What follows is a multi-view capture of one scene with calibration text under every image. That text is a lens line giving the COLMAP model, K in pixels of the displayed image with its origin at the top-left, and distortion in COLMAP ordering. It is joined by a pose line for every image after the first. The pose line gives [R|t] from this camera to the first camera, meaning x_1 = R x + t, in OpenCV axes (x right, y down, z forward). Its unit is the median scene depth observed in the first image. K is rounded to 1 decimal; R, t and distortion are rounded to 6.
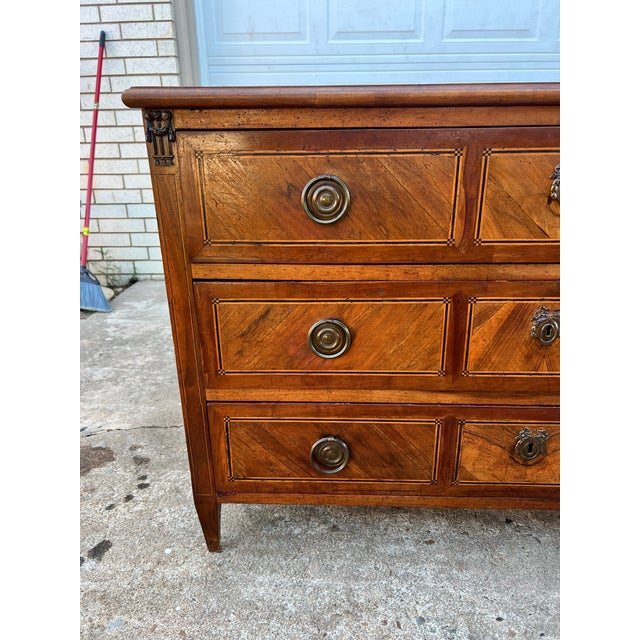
lens RADIAL K [[483.6, 0, 318.0], [0, 483.6, 323.1], [0, 0, 1]] dist [0.037802, -0.045453]
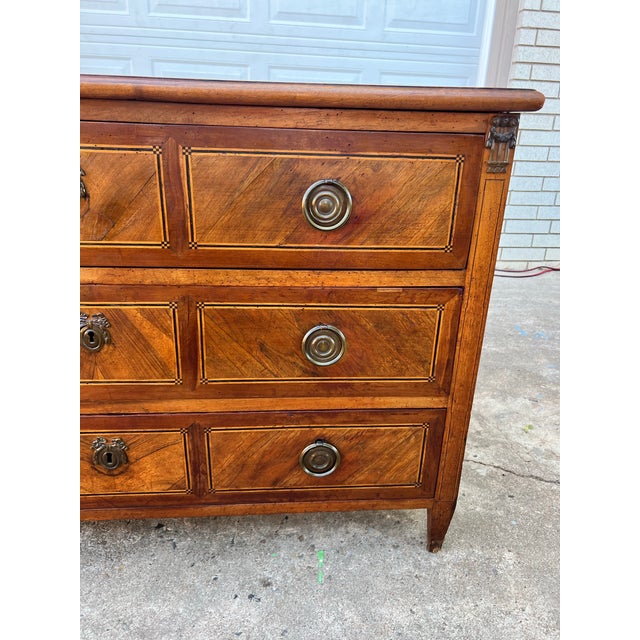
lens RADIAL K [[483.6, 0, 325.0], [0, 483.6, 313.8], [0, 0, 1]] dist [0.037802, -0.045453]
pose [[0.991868, -0.000842, 0.127265, 0.744355], [-0.002010, 0.999750, 0.022282, -0.047624], [-0.127252, -0.022356, 0.991618, 0.008705]]
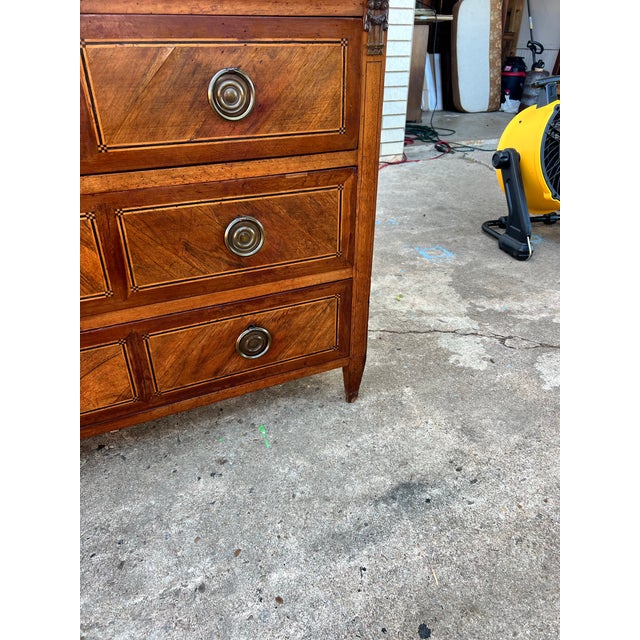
lens RADIAL K [[483.6, 0, 322.4], [0, 483.6, 318.7], [0, 0, 1]] dist [0.037802, -0.045453]
pose [[0.891314, -0.215382, 0.398961, 0.568974], [0.139400, 0.967519, 0.210889, 0.008638], [-0.431424, -0.132353, 0.892388, -0.058210]]
